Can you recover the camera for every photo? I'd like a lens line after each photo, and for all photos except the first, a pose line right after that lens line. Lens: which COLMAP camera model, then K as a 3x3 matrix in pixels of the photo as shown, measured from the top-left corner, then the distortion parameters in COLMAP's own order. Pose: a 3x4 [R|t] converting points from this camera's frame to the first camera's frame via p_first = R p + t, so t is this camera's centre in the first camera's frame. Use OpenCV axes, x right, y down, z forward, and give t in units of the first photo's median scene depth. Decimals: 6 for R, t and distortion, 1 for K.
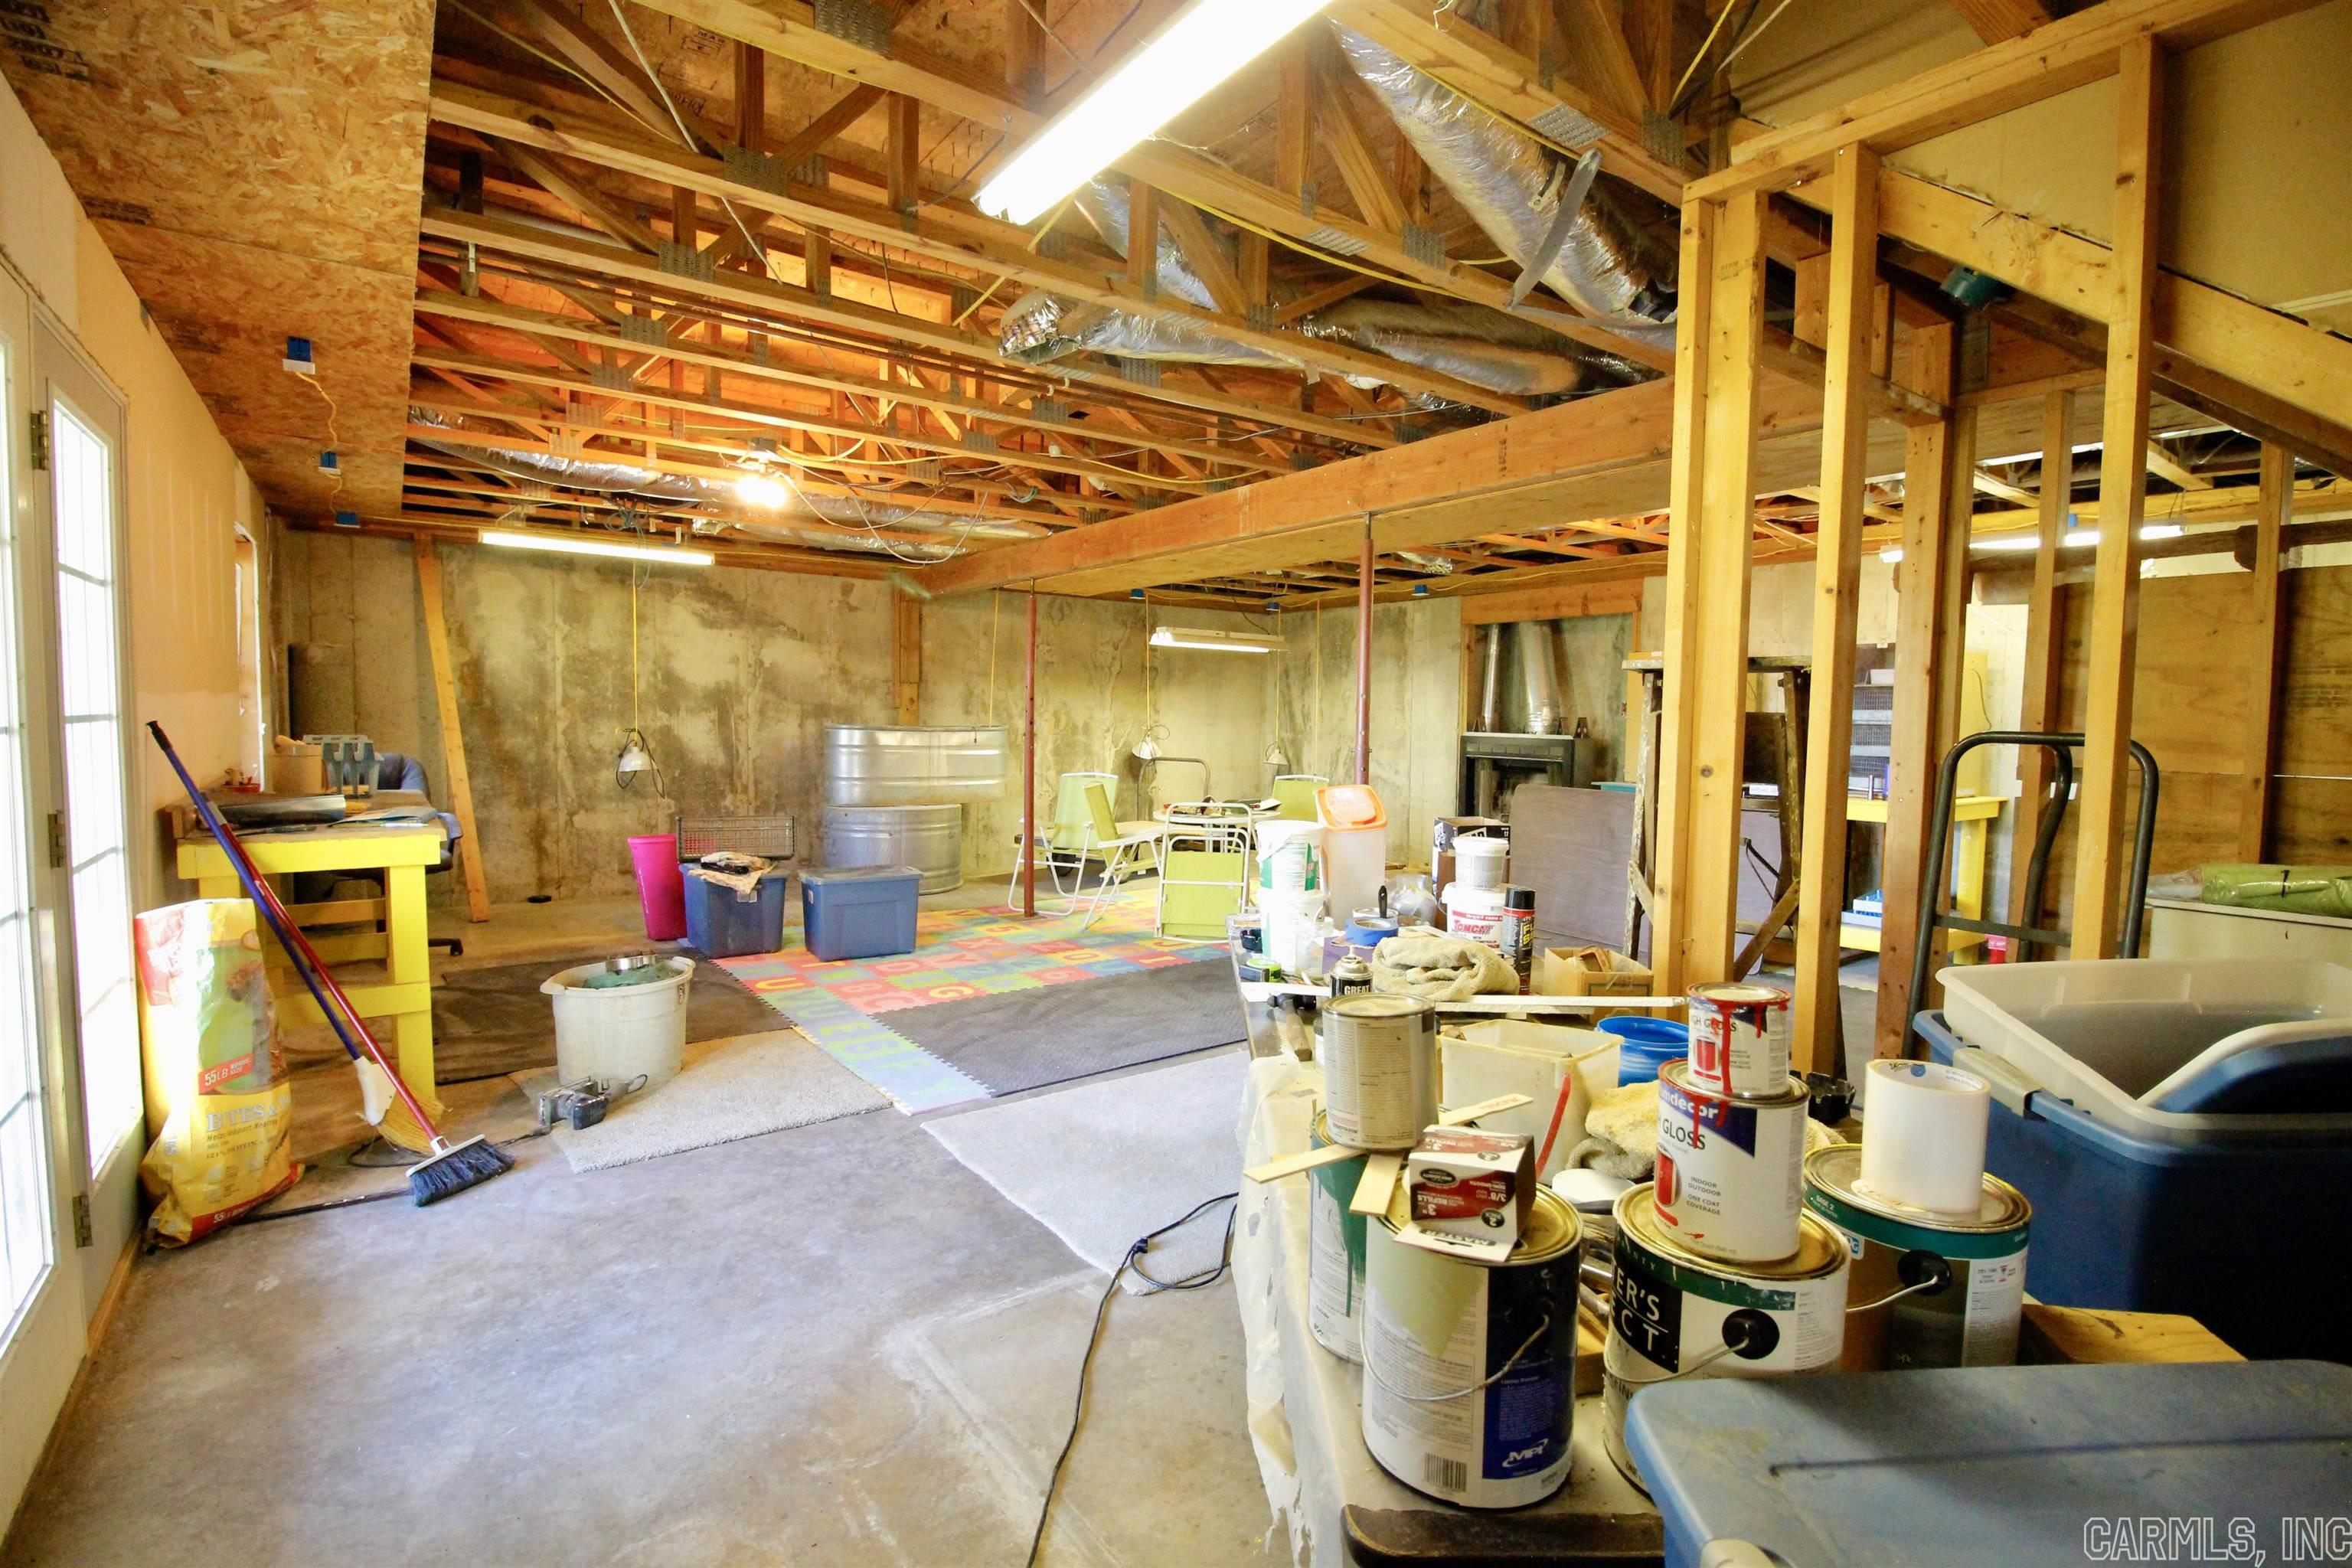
lens RADIAL K [[1096.3, 0, 1204.1], [0, 1096.3, 786.2], [0, 0, 1]] dist [0.004255, -0.015761]
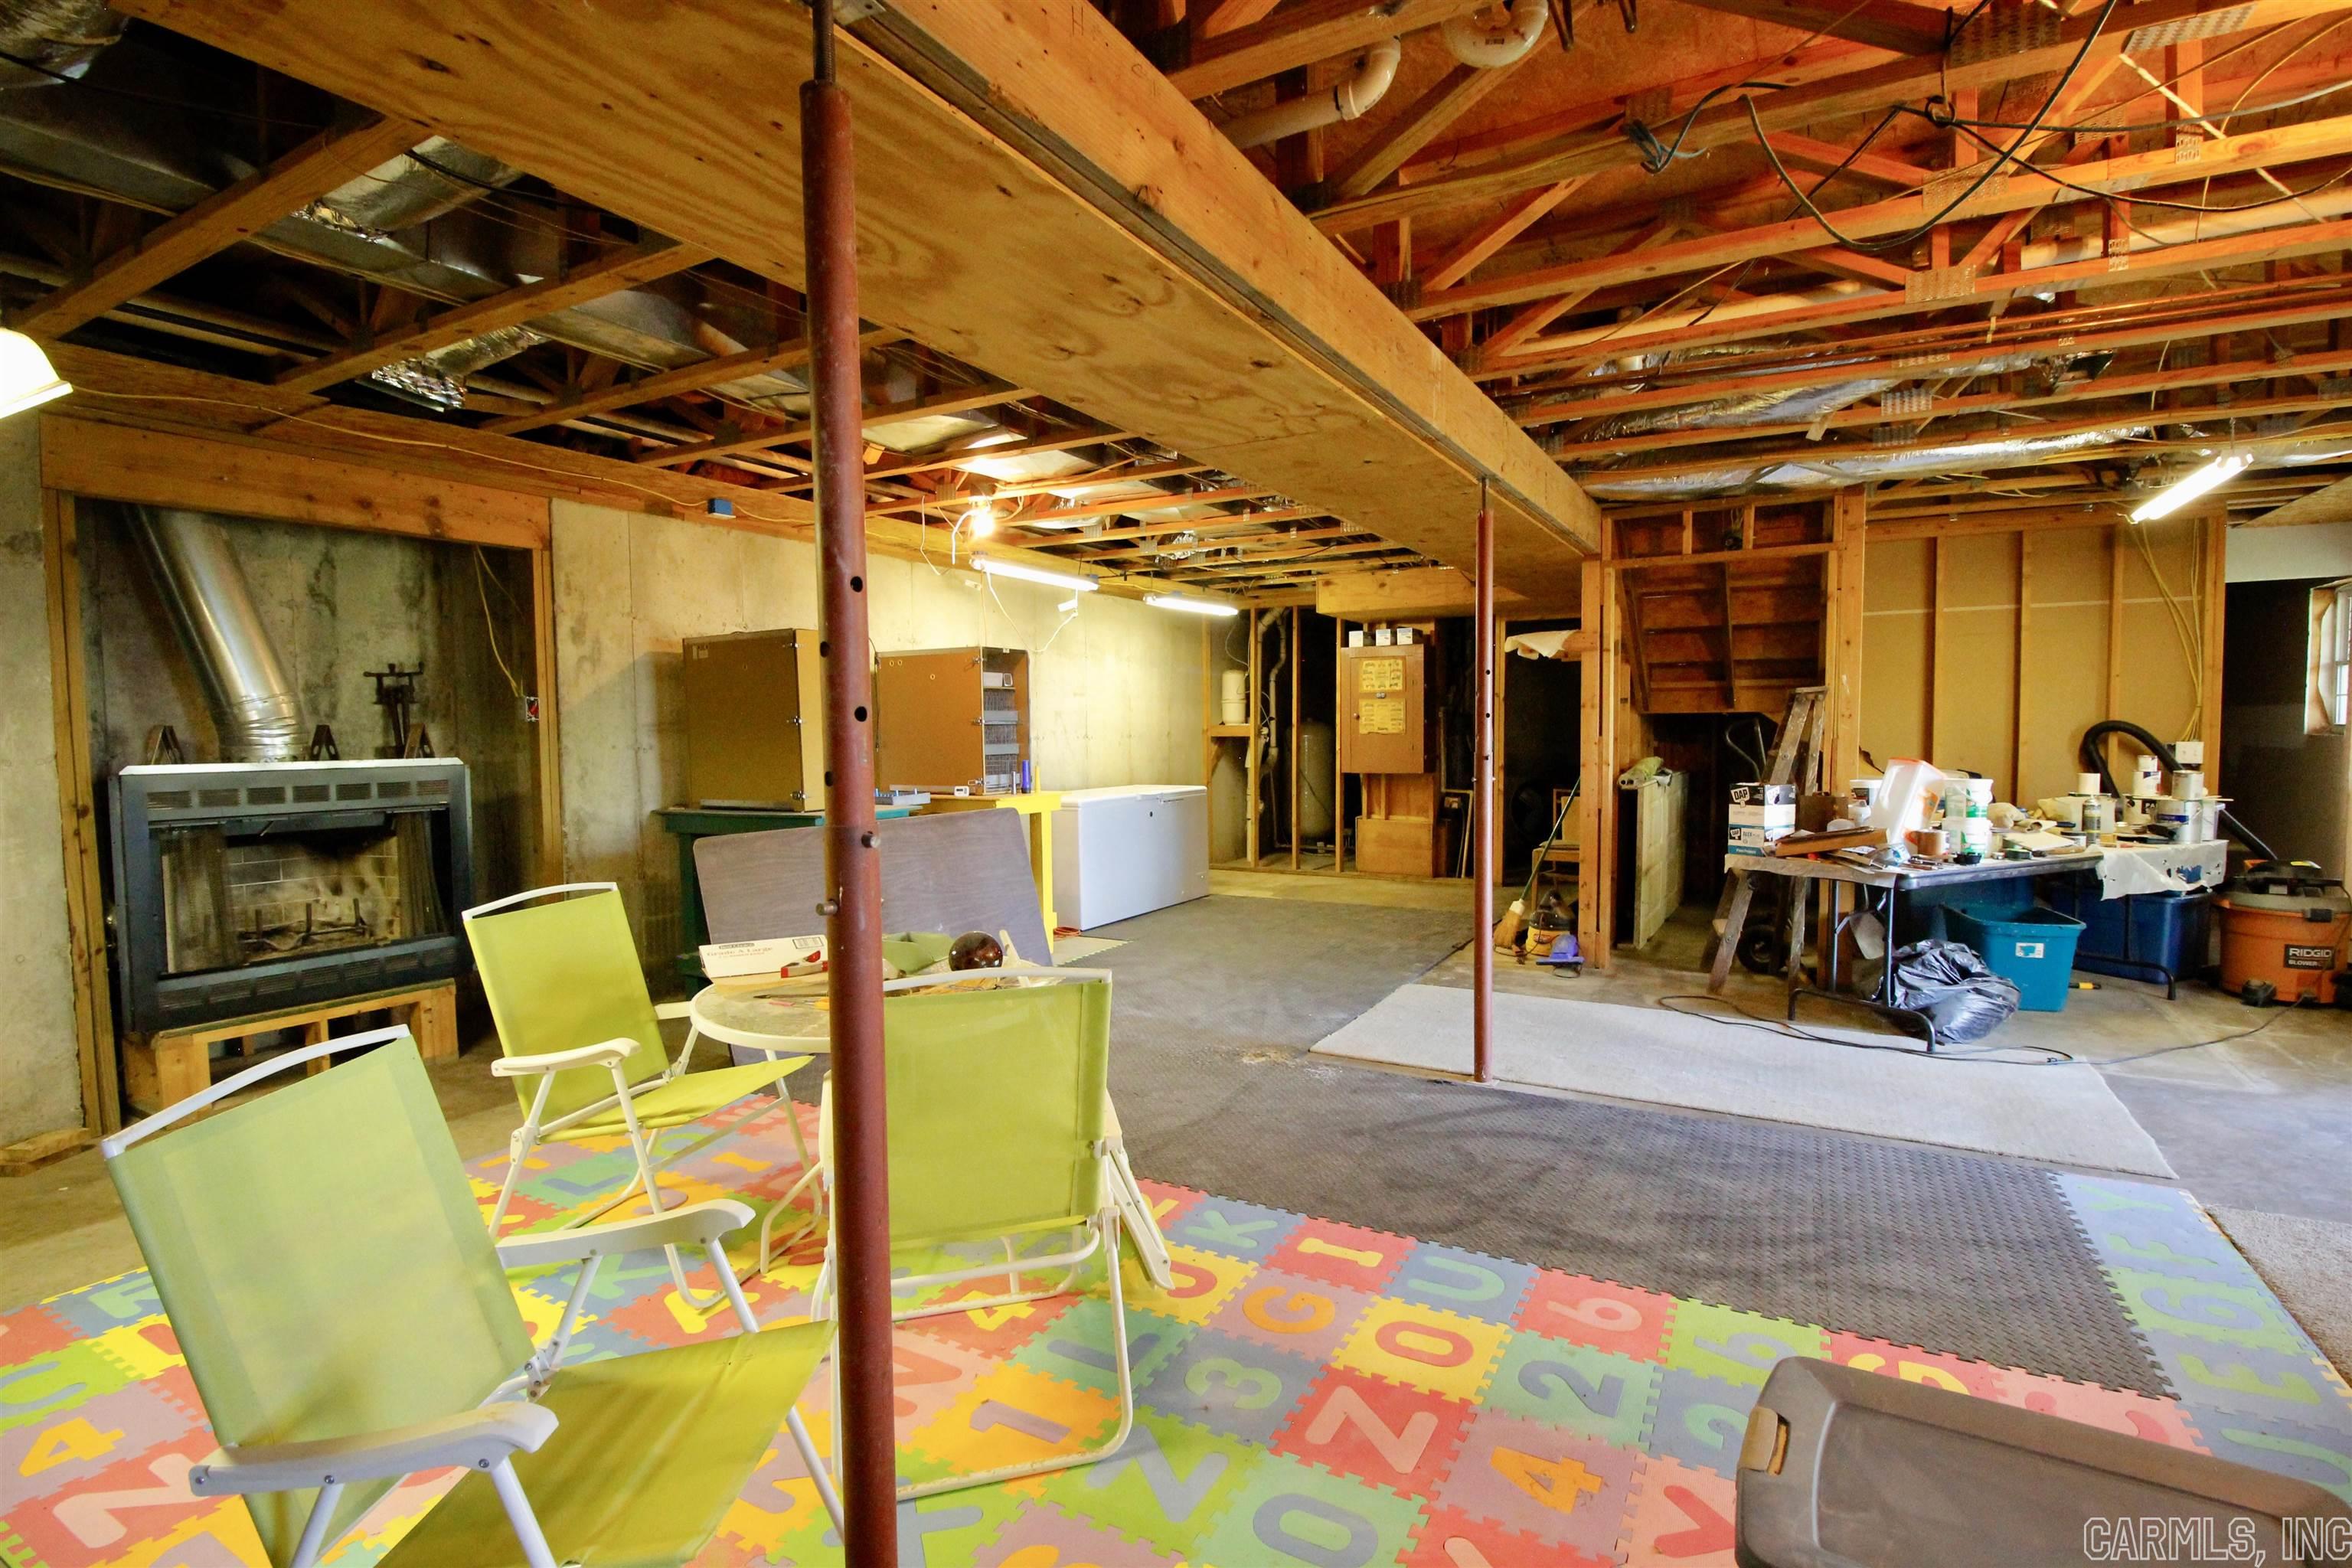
lens RADIAL K [[1096.3, 0, 1204.1], [0, 1096.3, 786.2], [0, 0, 1]] dist [0.004255, -0.015761]
pose [[-0.413106, -0.061640, 0.908595, -0.535532], [0.063412, 0.993338, 0.096220, -0.105779], [-0.908473, 0.097364, -0.406445, 1.537831]]
